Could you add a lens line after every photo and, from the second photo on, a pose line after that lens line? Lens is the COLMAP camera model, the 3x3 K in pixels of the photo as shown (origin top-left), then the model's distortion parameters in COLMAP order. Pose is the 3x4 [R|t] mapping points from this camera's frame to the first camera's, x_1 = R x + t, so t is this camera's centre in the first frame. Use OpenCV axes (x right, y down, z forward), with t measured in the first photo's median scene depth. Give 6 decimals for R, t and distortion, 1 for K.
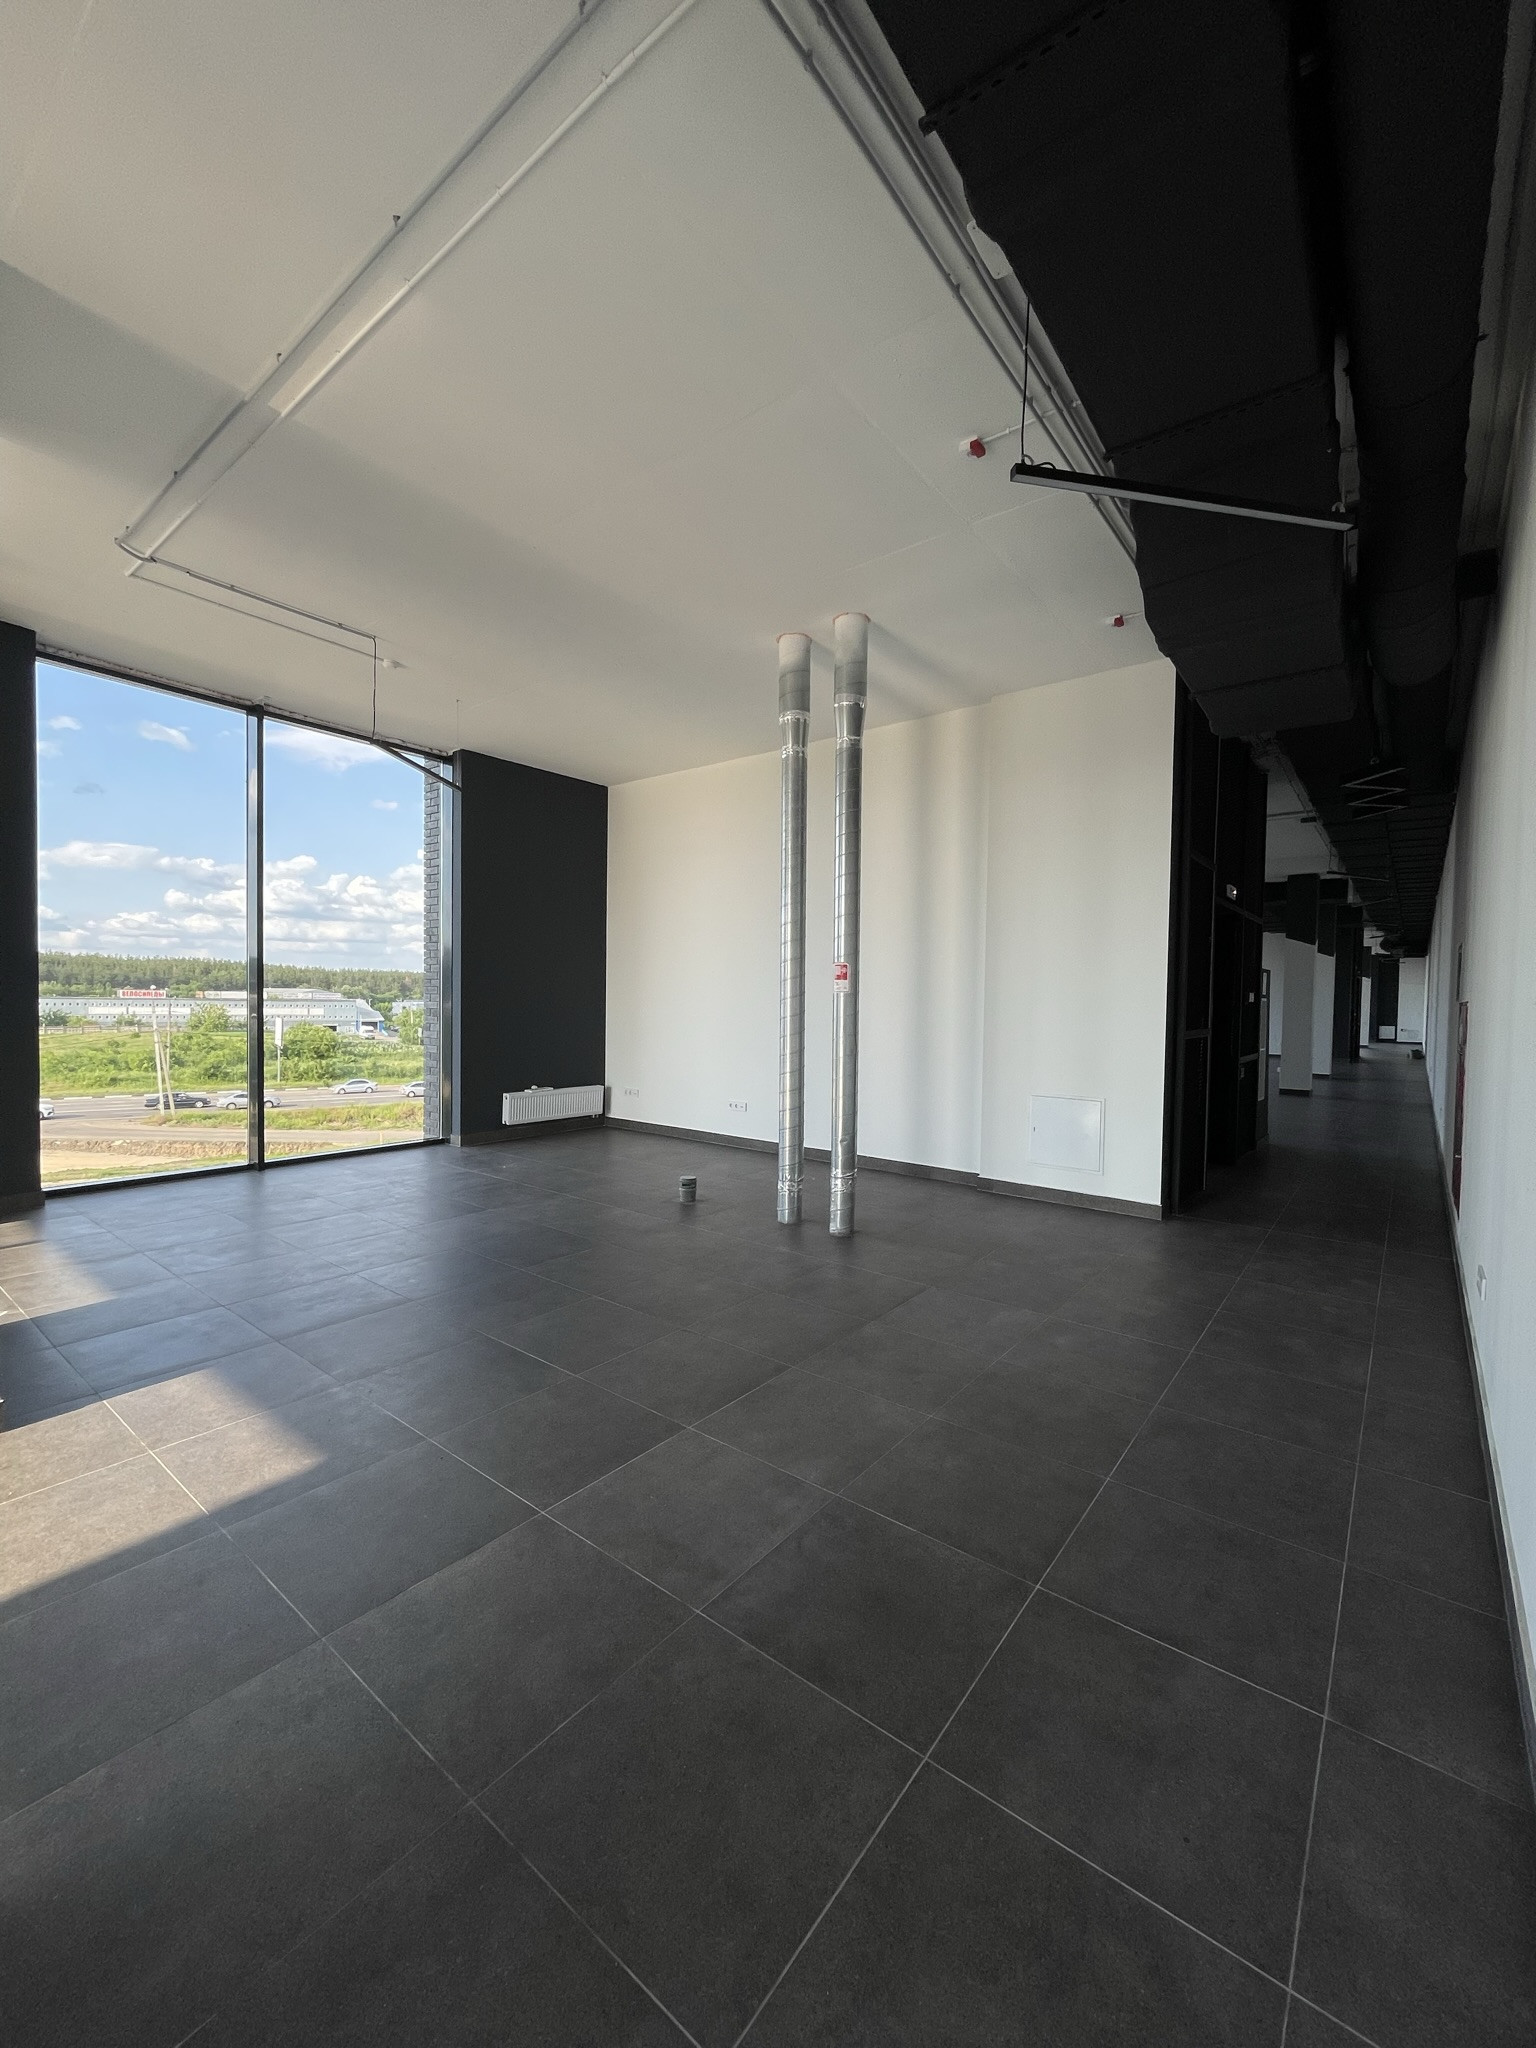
lens RADIAL K [[824.6, 0, 767.2], [0, 824.6, 1020.8], [0, 0, 1]] dist [-0.003355, 0.000126]
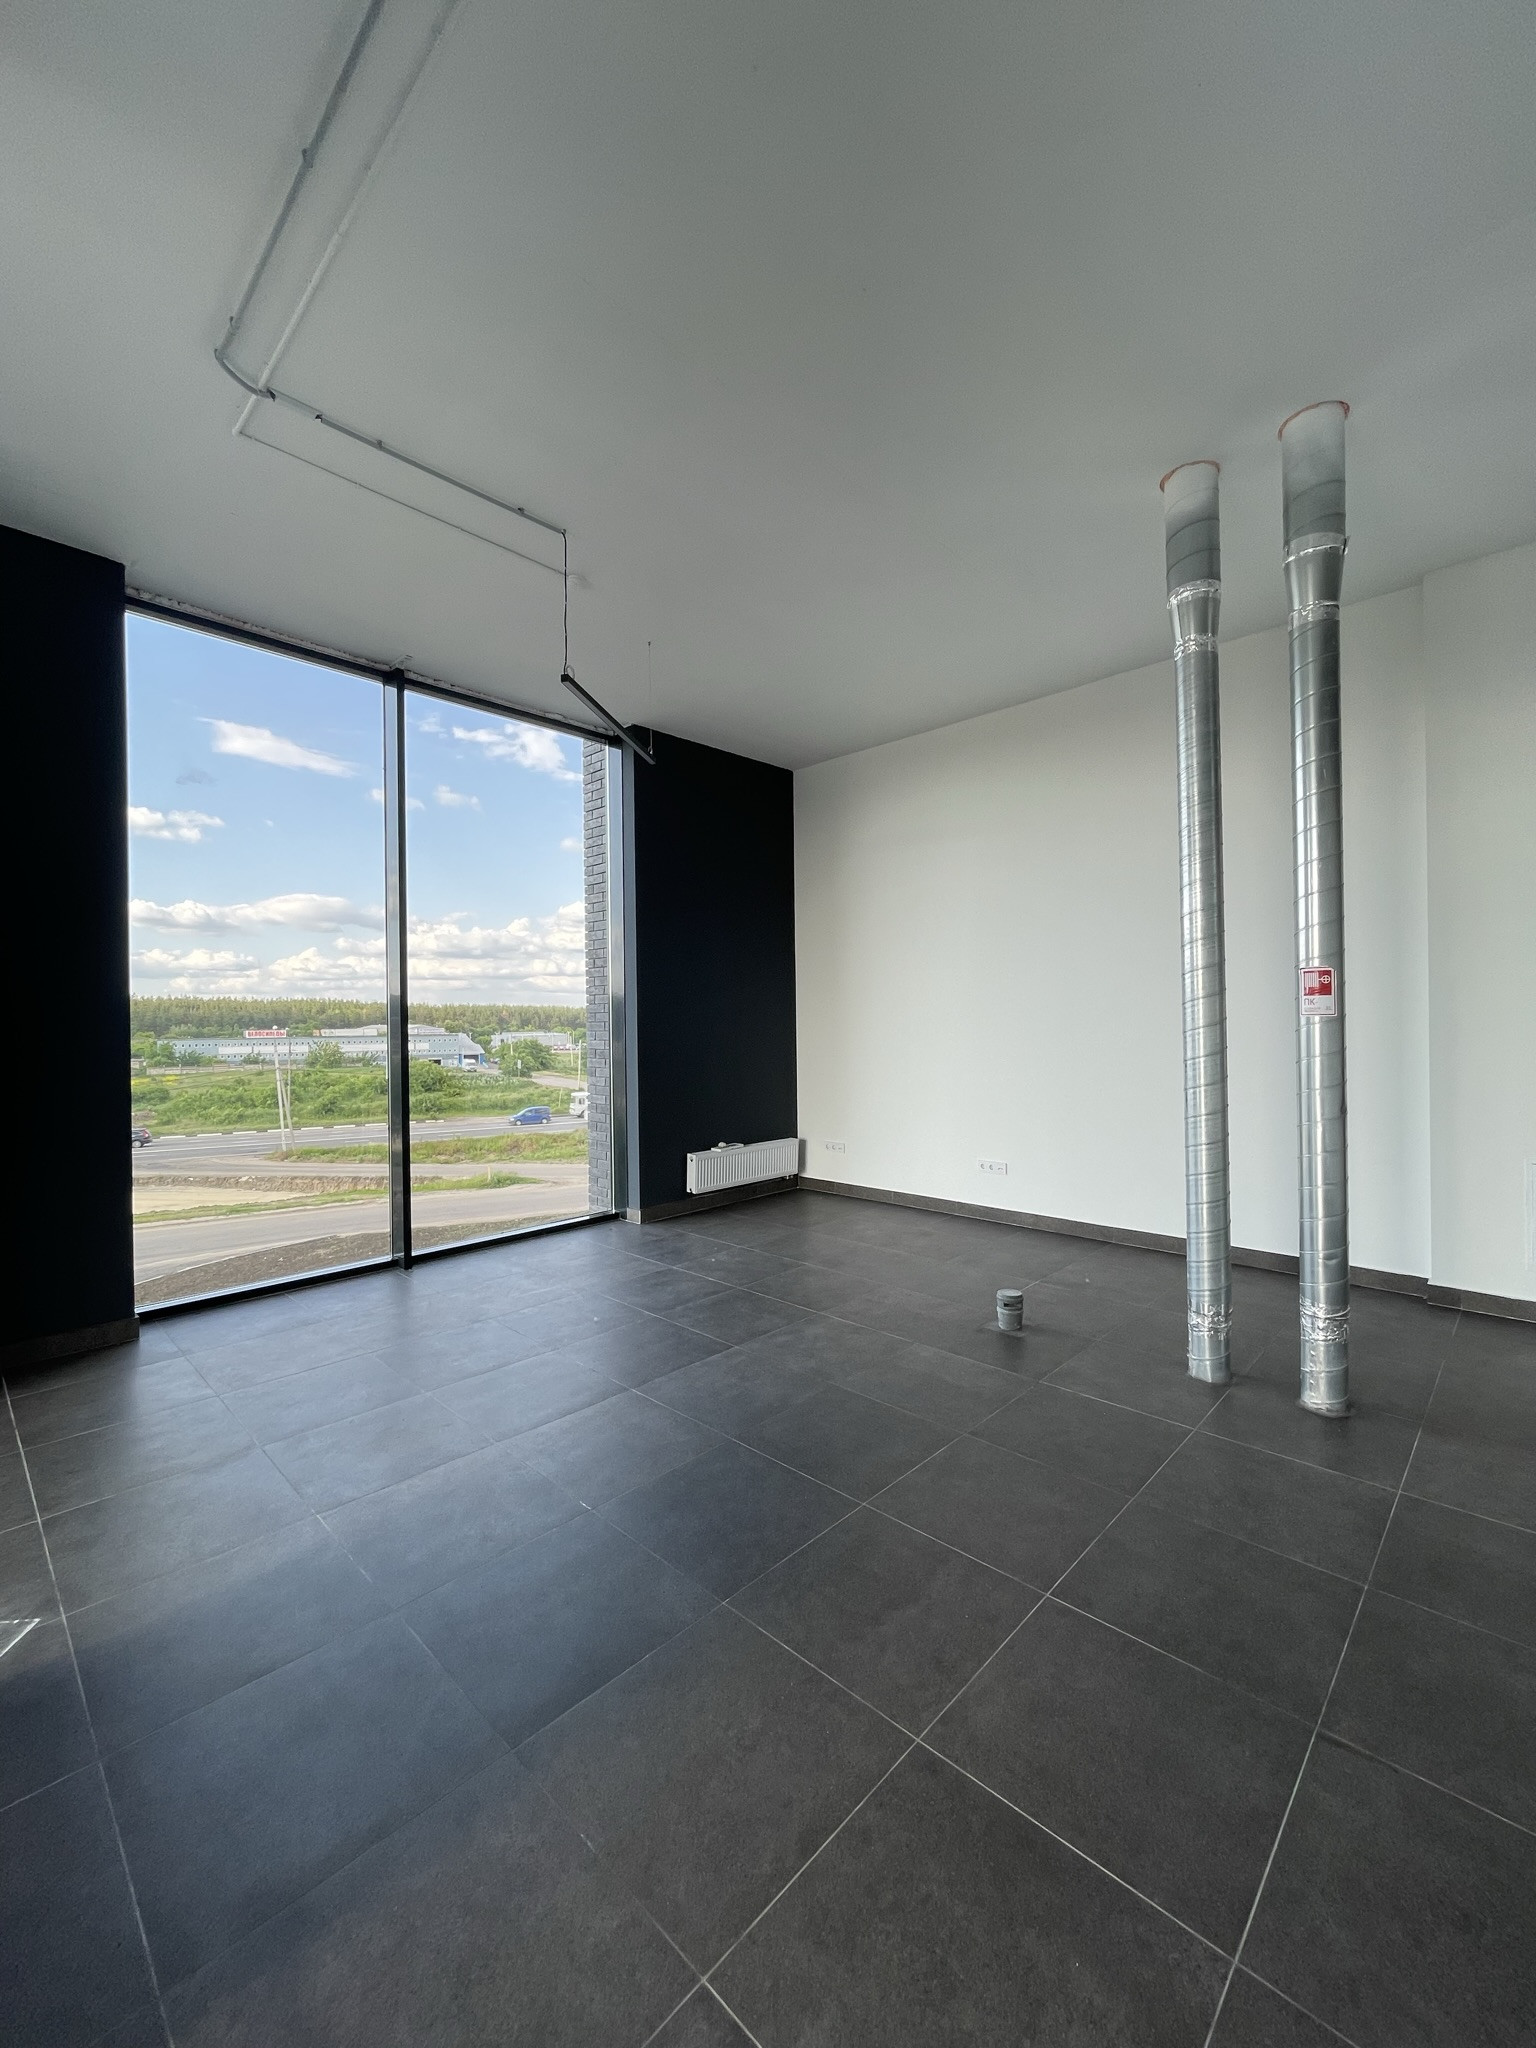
lens RADIAL K [[824.6, 0, 764.9], [0, 824.6, 1019.0], [0, 0, 1]] dist [-0.003355, 0.000126]
pose [[0.994157, -0.029346, -0.103876, -0.201686], [0.026110, 0.999135, -0.032374, -0.018120], [0.104736, 0.029473, 0.994063, 0.270999]]
